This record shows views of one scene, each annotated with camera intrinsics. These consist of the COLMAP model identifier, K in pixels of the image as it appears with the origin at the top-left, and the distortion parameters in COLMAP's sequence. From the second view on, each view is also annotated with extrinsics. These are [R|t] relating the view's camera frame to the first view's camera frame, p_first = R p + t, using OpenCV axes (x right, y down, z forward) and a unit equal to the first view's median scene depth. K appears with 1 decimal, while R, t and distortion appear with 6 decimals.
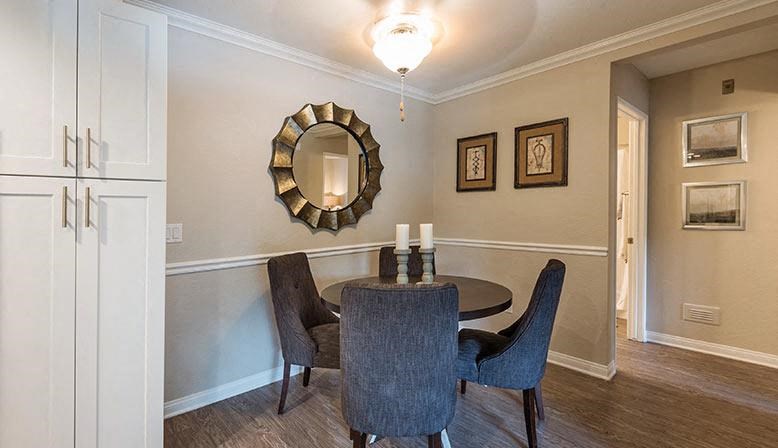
lens RADIAL K [[349.3, 0, 423.3], [0, 349.3, 205.4], [0, 0, 1]] dist [-0.001868, -0.000746]
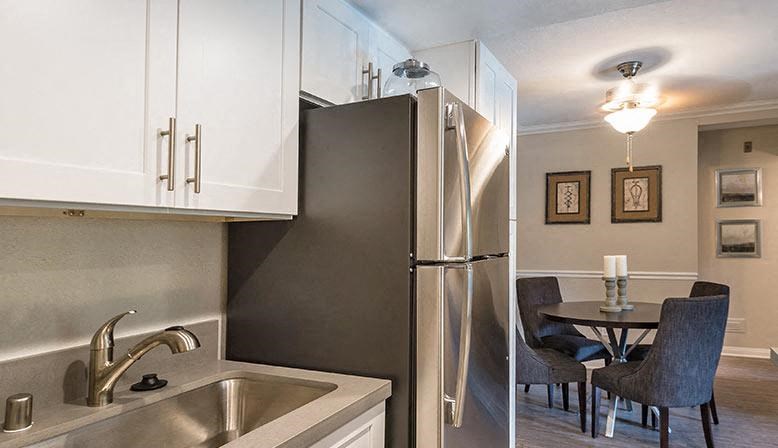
lens RADIAL K [[504.5, 0, 390.5], [0, 504.5, 214.1], [0, 0, 1]] dist [0.009883, -0.002158]
pose [[0.927136, 0.018061, 0.374291, -1.031793], [-0.006295, 0.999448, -0.032632, -0.020419], [-0.374673, 0.027898, 0.926737, -0.237922]]
